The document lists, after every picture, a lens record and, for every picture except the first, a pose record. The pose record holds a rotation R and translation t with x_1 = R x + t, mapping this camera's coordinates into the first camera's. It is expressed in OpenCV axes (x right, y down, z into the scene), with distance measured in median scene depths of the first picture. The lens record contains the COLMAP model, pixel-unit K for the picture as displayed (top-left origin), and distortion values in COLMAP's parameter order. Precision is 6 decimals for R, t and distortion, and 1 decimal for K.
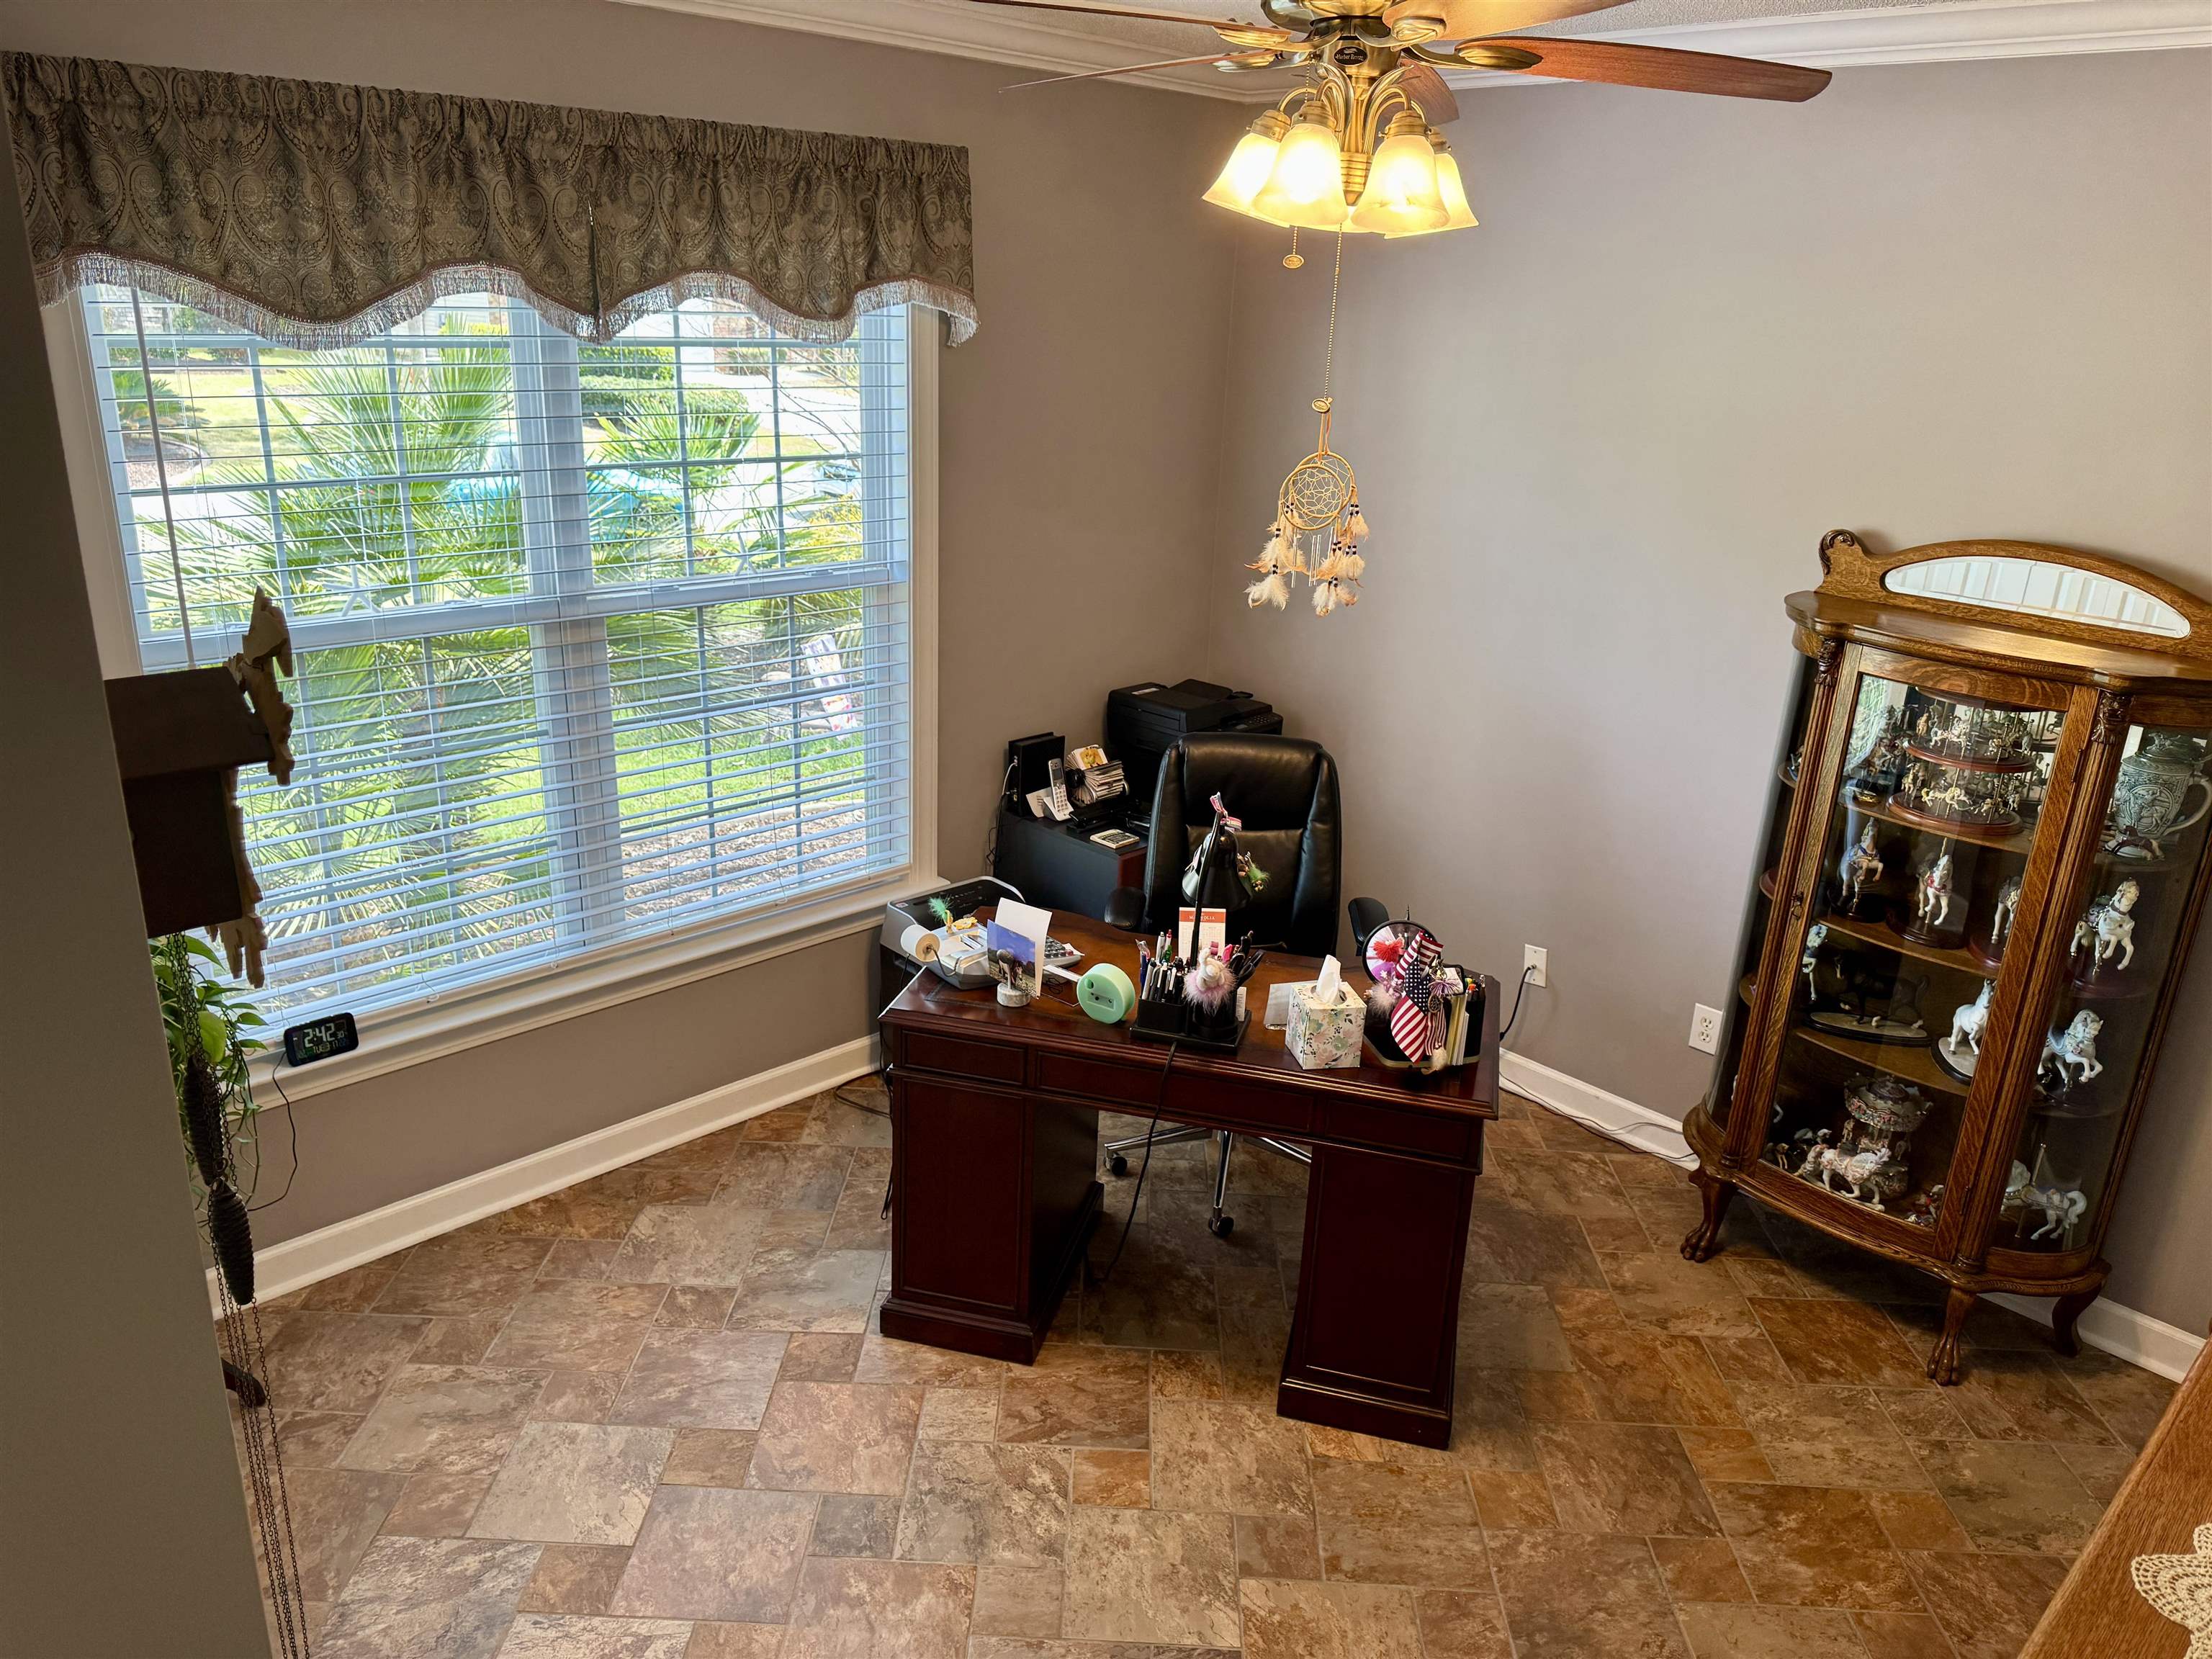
lens RADIAL K [[1565.9, 0, 1106.0], [0, 1565.9, 829.5], [0, 0, 1]] dist [0.116375, -0.115348]
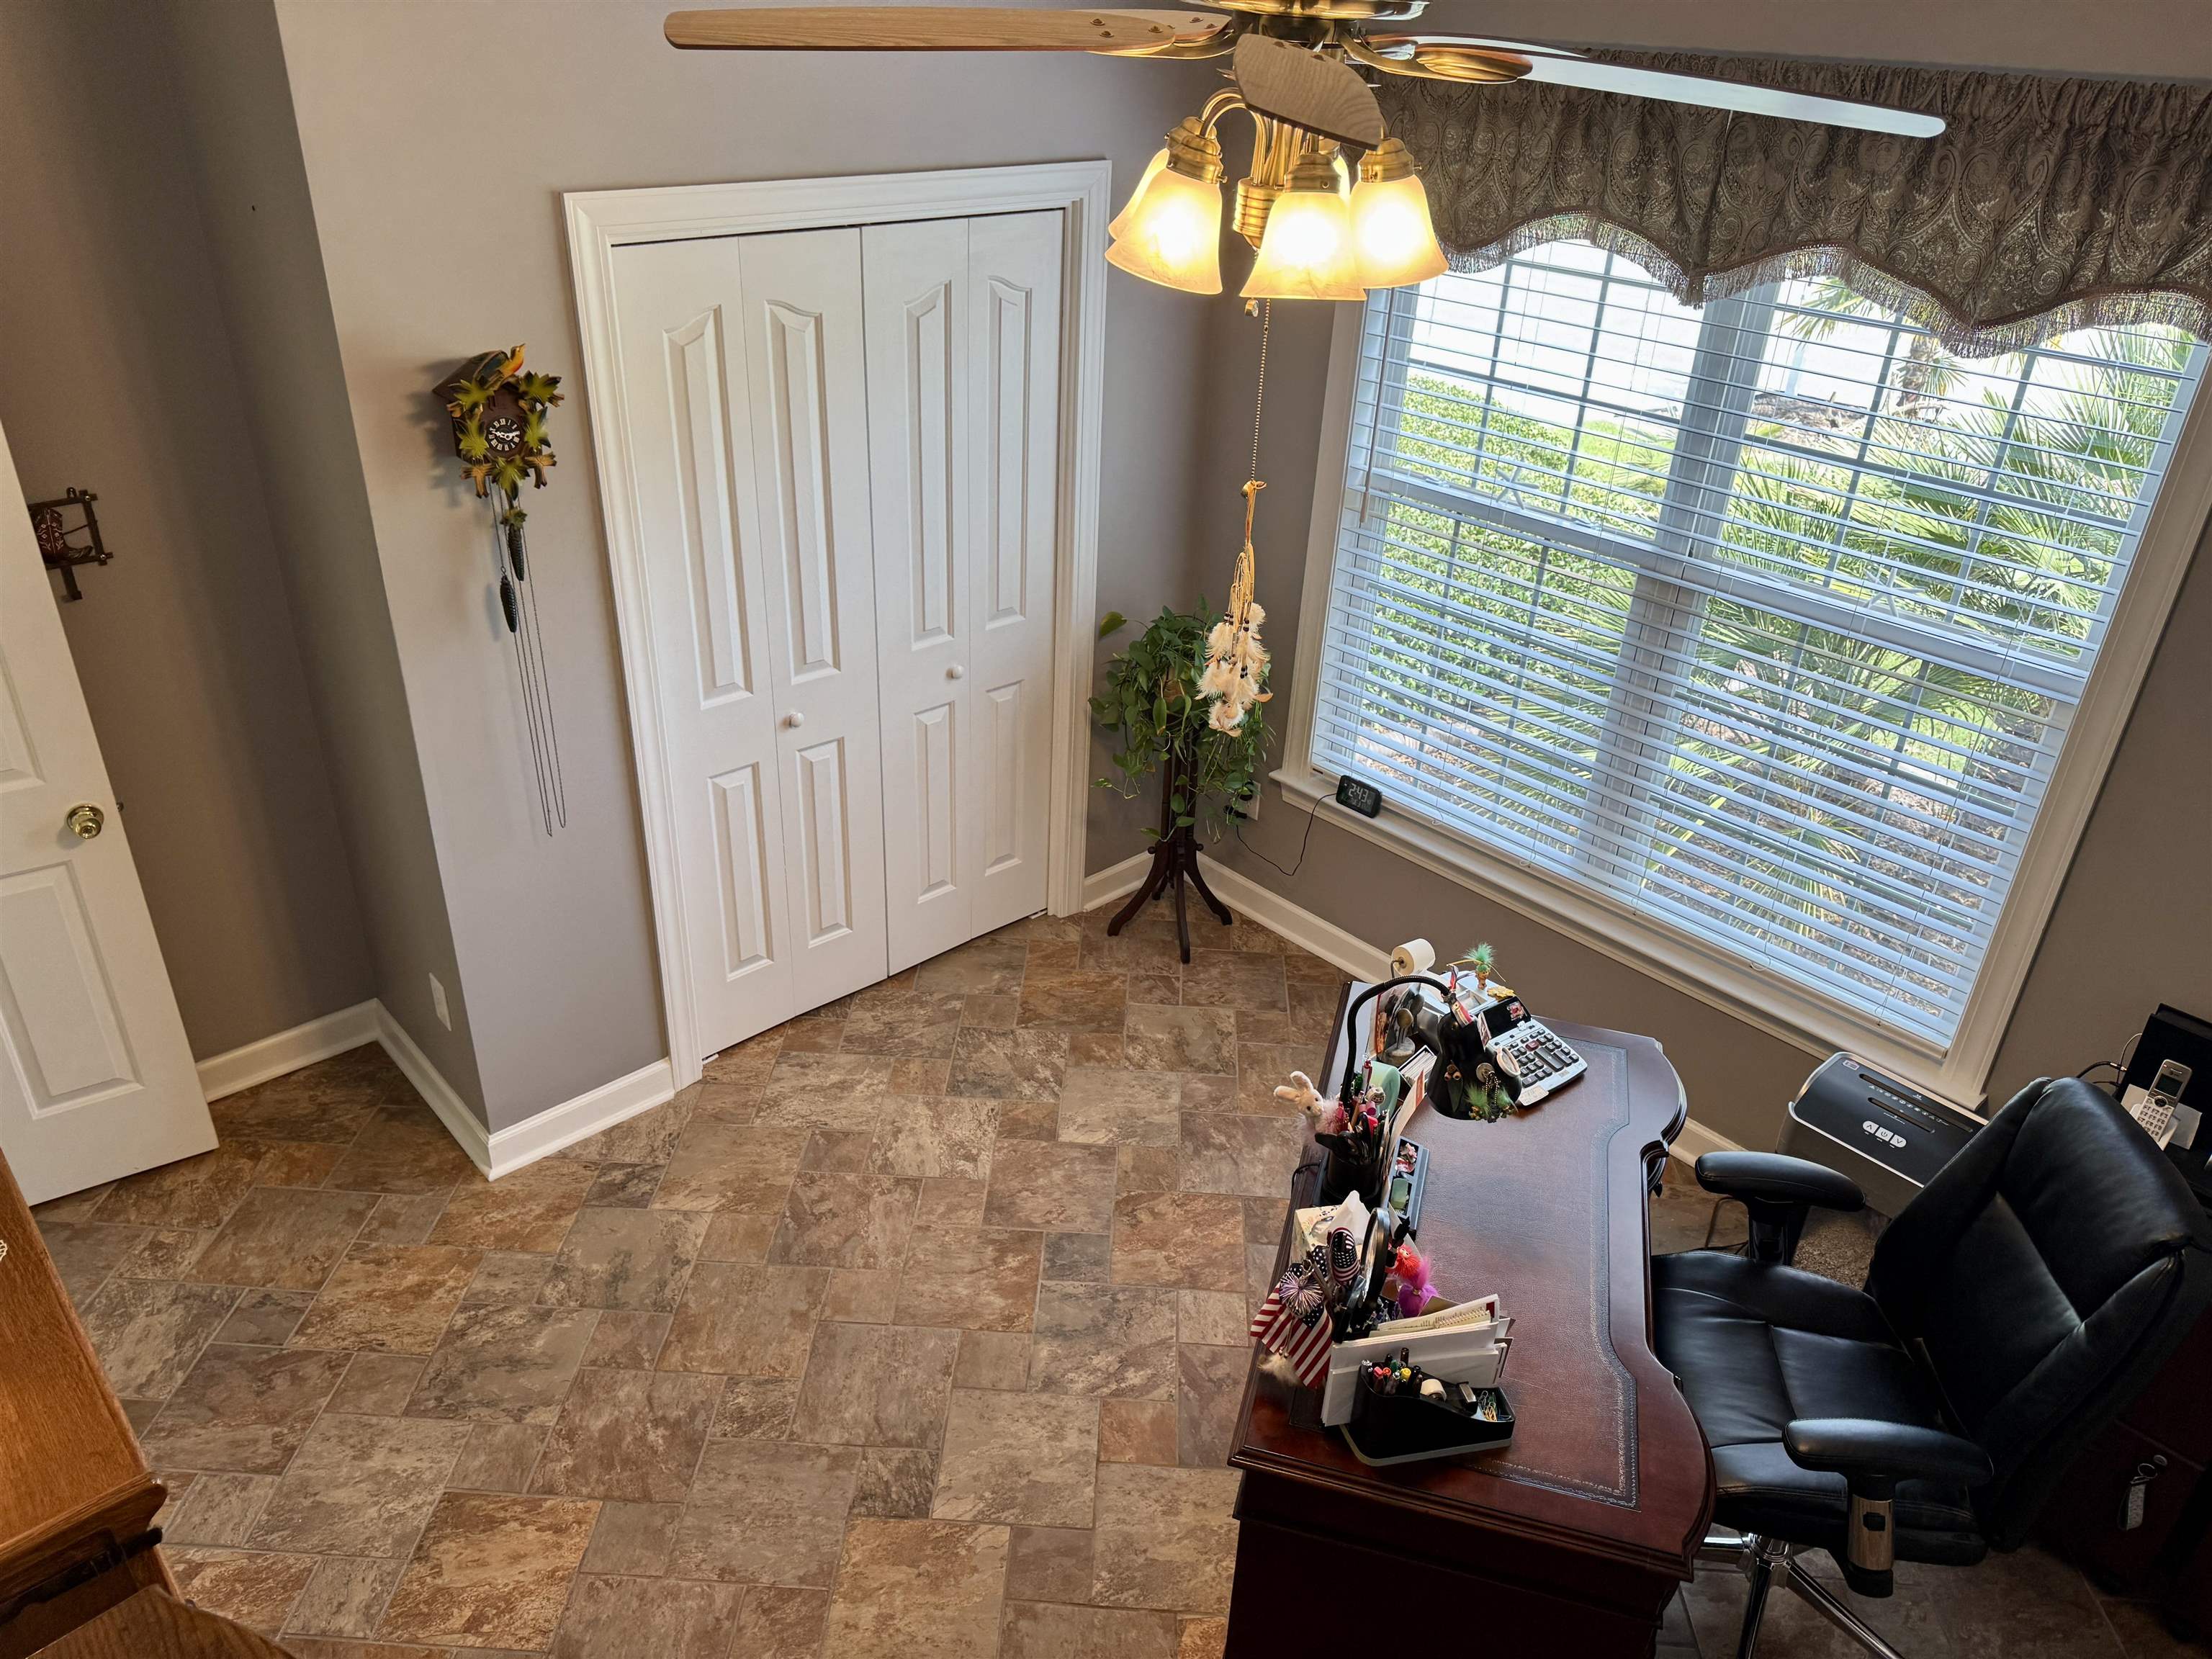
lens RADIAL K [[1565.9, 0, 1106.0], [0, 1565.9, 829.5], [0, 0, 1]] dist [0.116375, -0.115348]
pose [[-0.022391, 0.446189, -0.894659, 0.786355], [-0.366734, 0.828835, 0.422539, -0.364411], [0.930056, 0.337563, 0.145074, 0.723035]]
